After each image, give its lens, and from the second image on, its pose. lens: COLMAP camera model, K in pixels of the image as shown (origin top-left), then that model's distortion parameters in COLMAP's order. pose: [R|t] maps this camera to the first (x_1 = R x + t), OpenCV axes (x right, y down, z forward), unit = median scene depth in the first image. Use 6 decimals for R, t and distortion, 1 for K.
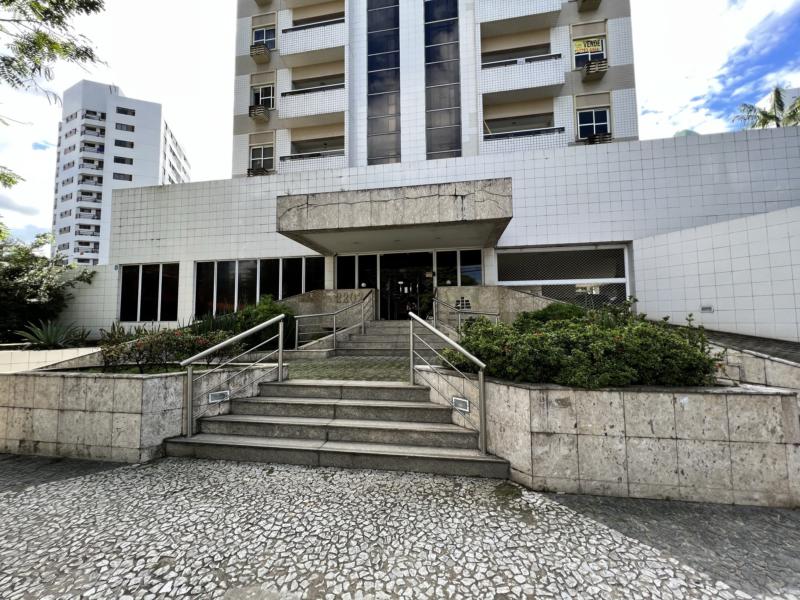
lens RADIAL K [[319.4, 0, 397.3], [0, 319.4, 299.5], [0, 0, 1]] dist [-0.000129, -0.000059]
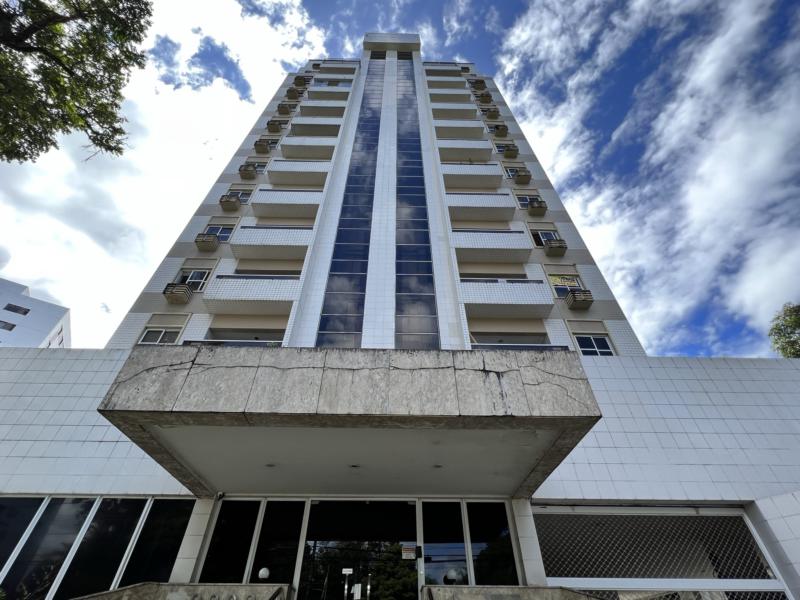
lens RADIAL K [[376.6, 0, 396.4], [0, 376.6, 300.1], [0, 0, 1]] dist [-0.000170, 0.000052]
pose [[0.982254, 0.139387, 0.125492, -0.043333], [-0.025367, 0.761678, -0.647459, -0.000520], [-0.185832, 0.632786, 0.751697, 0.333399]]
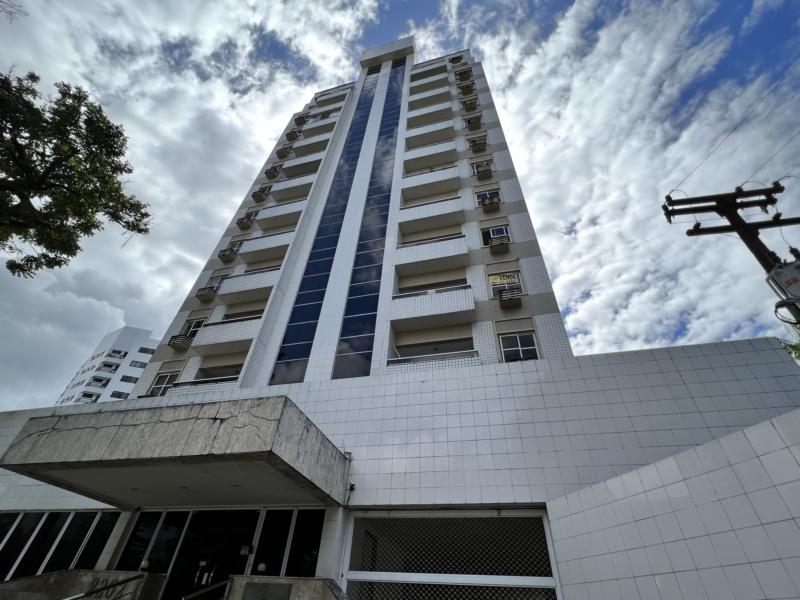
lens RADIAL K [[376.6, 0, 396.4], [0, 376.6, 300.1], [0, 0, 1]] dist [-0.000170, 0.000052]
pose [[0.993137, -0.018459, -0.115487, 0.490662], [-0.057695, 0.781618, -0.621084, -0.020045], [0.101731, 0.623485, 0.775189, 0.147831]]
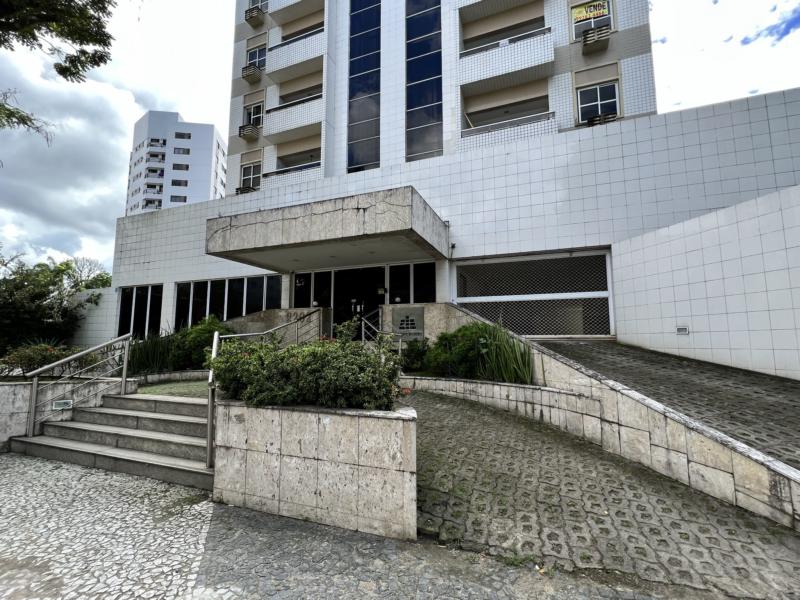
lens RADIAL K [[376.6, 0, 396.4], [0, 376.6, 300.1], [0, 0, 1]] dist [-0.000170, 0.000052]
pose [[0.975936, -0.014036, -0.217606, 0.374434], [0.003678, 0.998844, -0.047935, -0.001523], [0.218027, 0.045981, 0.974859, -0.032764]]
